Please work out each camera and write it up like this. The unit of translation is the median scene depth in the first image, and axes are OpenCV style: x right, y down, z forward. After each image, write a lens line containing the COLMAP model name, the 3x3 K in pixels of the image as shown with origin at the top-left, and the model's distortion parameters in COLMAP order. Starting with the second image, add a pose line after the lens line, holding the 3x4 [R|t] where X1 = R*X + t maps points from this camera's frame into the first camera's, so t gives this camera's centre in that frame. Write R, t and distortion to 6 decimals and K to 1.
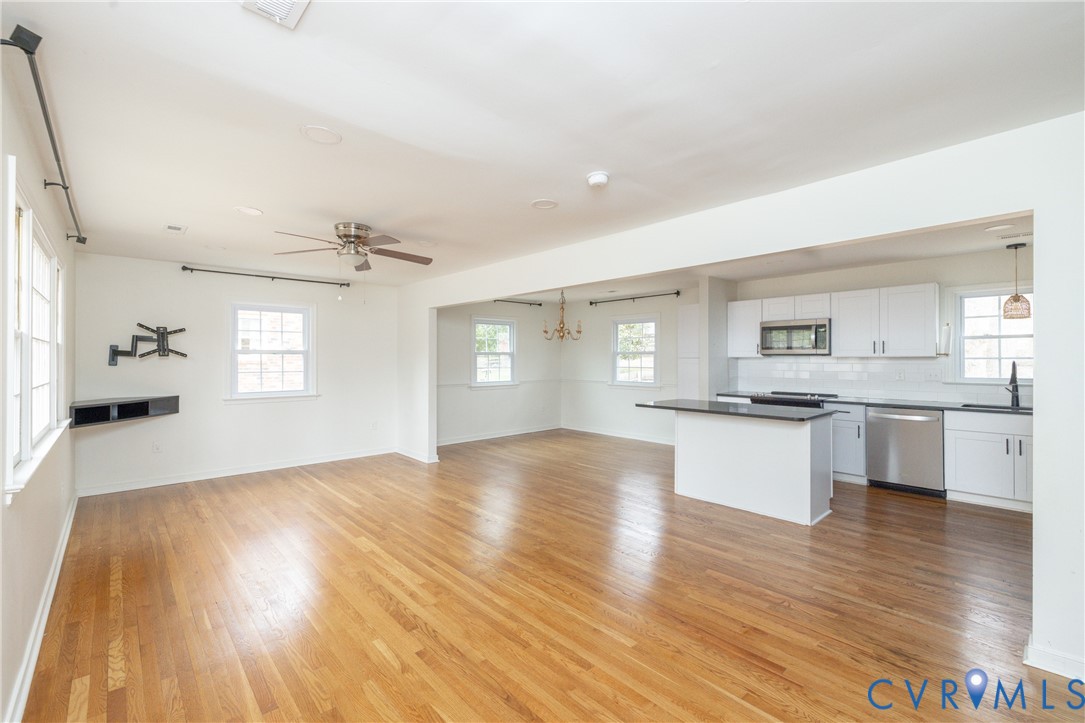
lens RADIAL K [[458.9, 0, 518.4], [0, 458.9, 357.3], [0, 0, 1]] dist [-0.002718, -0.001444]
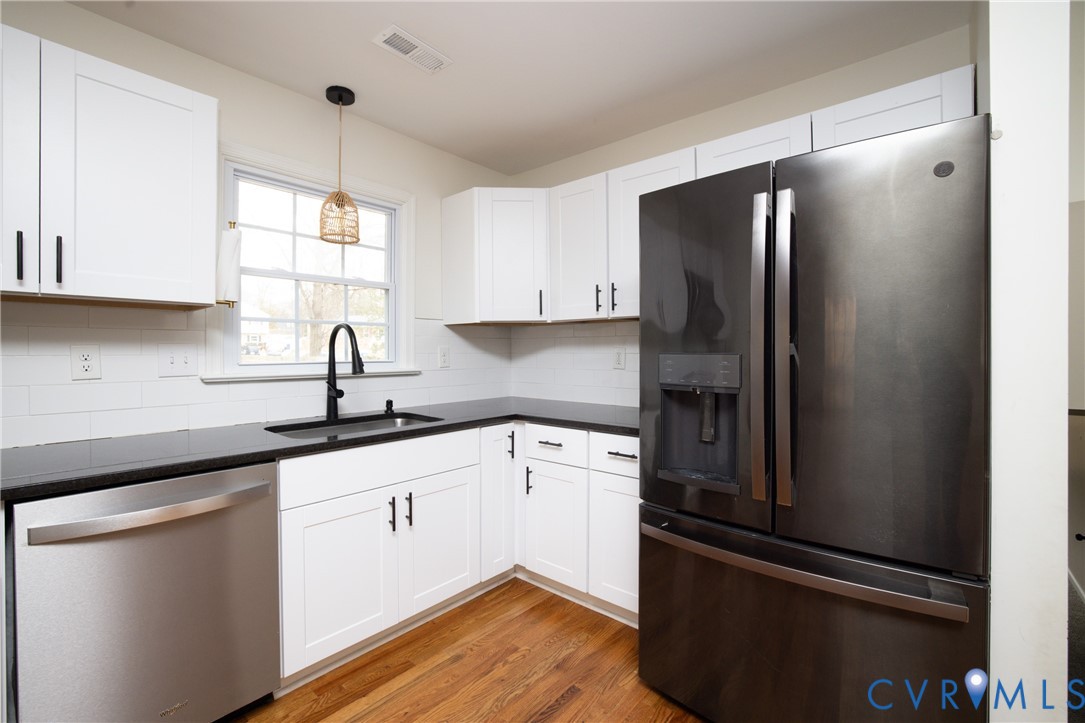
lens RADIAL K [[475.9, 0, 529.3], [0, 475.9, 356.5], [0, 0, 1]] dist [-0.024219, 0.006225]
pose [[-0.138871, -0.007262, 0.990284, 0.473073], [-0.004065, 0.999969, 0.006763, 0.030881], [-0.990302, -0.003086, -0.138897, 0.741032]]
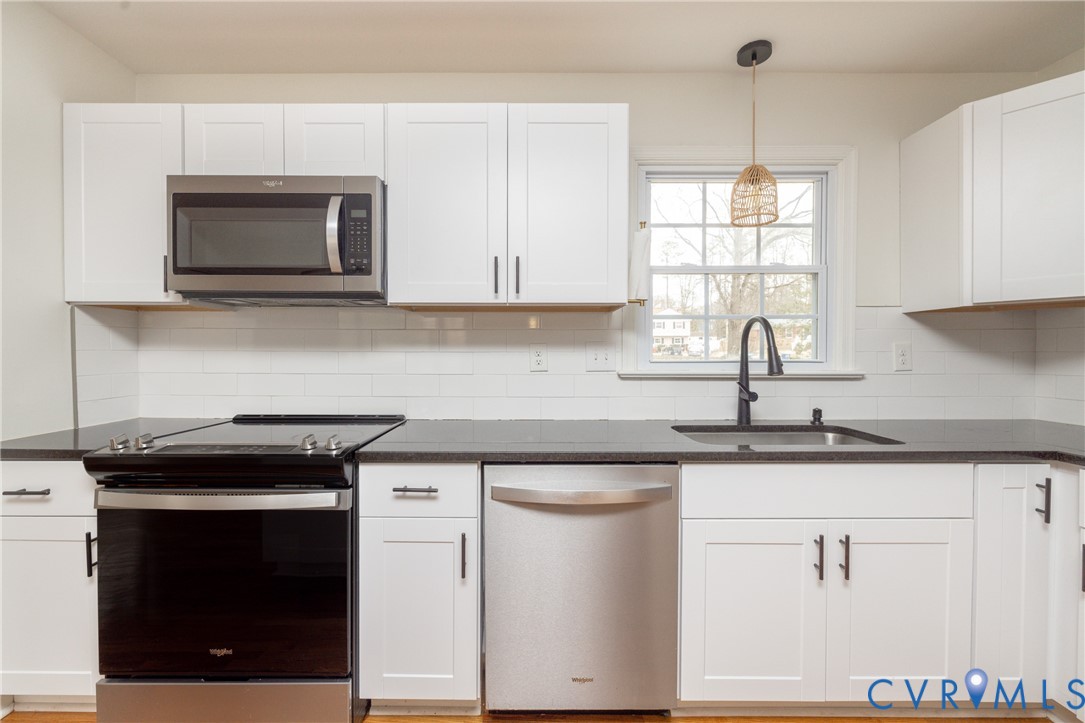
lens RADIAL K [[458.9, 0, 521.6], [0, 458.9, 357.0], [0, 0, 1]] dist [-0.002718, -0.001444]
pose [[0.659492, -0.003602, 0.751703, 0.526641], [-0.006231, 0.999928, 0.010258, 0.033857], [-0.751686, -0.011449, 0.659422, 0.749272]]
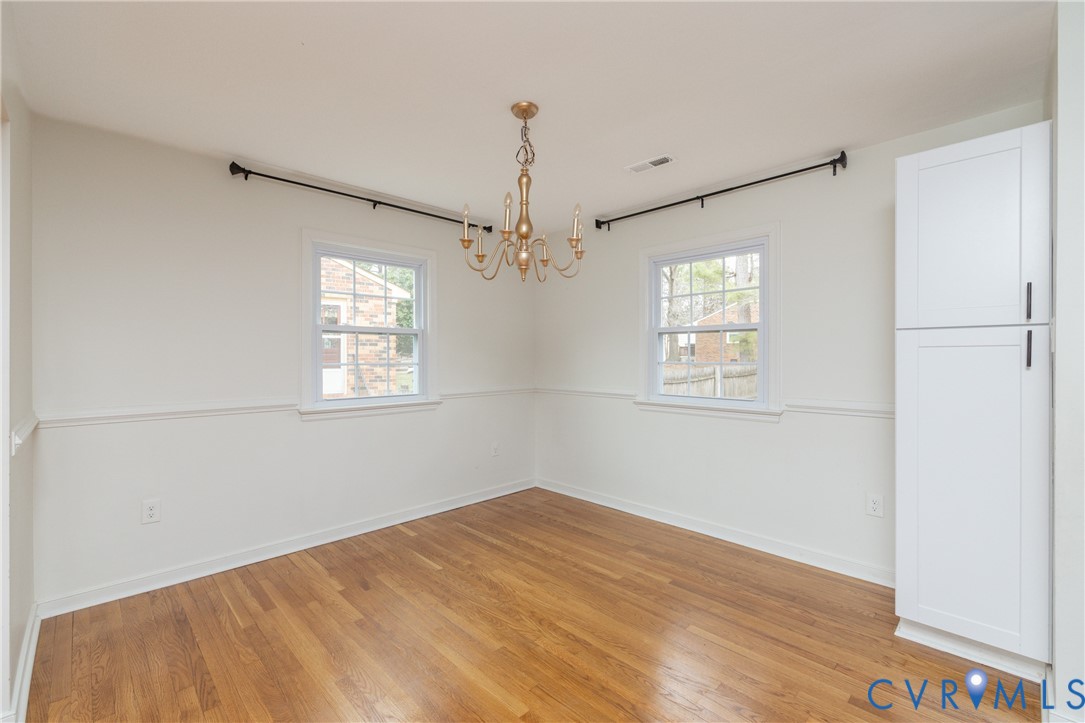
lens RADIAL K [[475.9, 0, 541.8], [0, 475.9, 356.2], [0, 0, 1]] dist [-0.024219, 0.006225]
pose [[0.998878, -0.002183, 0.047303, 0.119256], [0.002043, 0.999993, 0.003009, 0.023243], [-0.047309, -0.002909, 0.998876, 0.887720]]
